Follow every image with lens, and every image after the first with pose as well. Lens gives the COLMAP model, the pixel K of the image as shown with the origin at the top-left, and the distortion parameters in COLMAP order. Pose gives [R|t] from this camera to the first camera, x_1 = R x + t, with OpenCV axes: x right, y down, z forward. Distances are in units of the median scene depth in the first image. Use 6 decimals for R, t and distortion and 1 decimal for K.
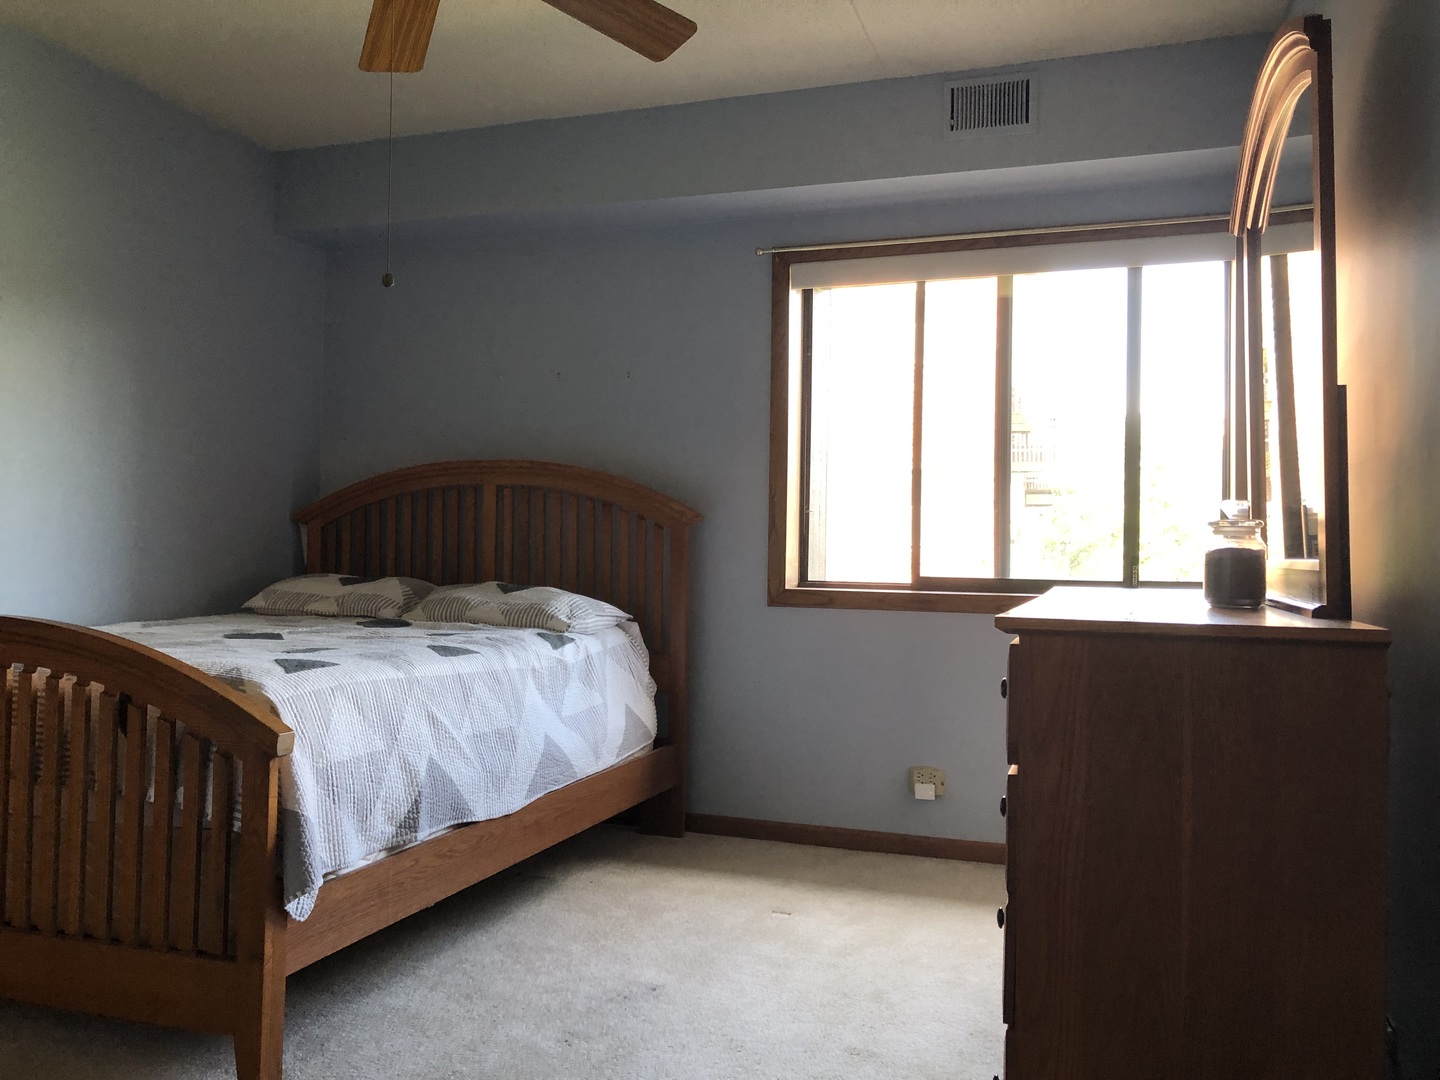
lens RADIAL K [[1109.7, 0, 720.5], [0, 1109.7, 524.2], [0, 0, 1]] dist [0.004099, 0.001942]
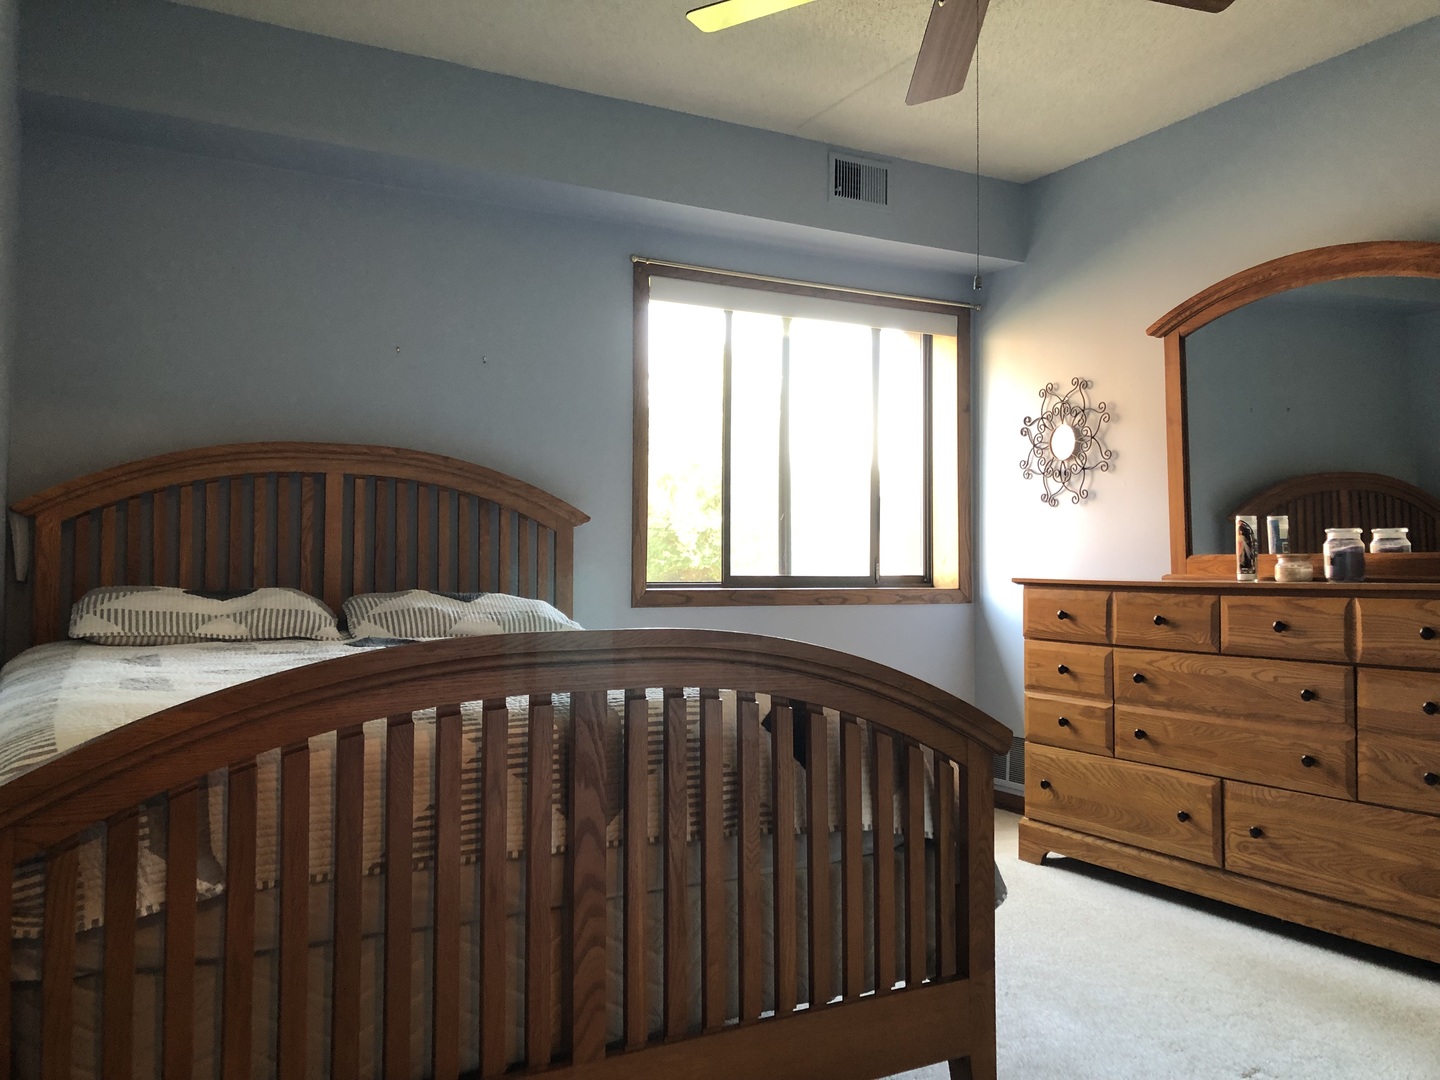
lens RADIAL K [[1187.7, 0, 723.3], [0, 1187.7, 521.2], [0, 0, 1]] dist [0.038335, -0.041108]
pose [[0.677251, 0.016290, 0.735572, -0.702282], [-0.011191, 0.999867, -0.011840, 0.007312], [-0.735667, -0.000213, 0.677343, 0.200880]]
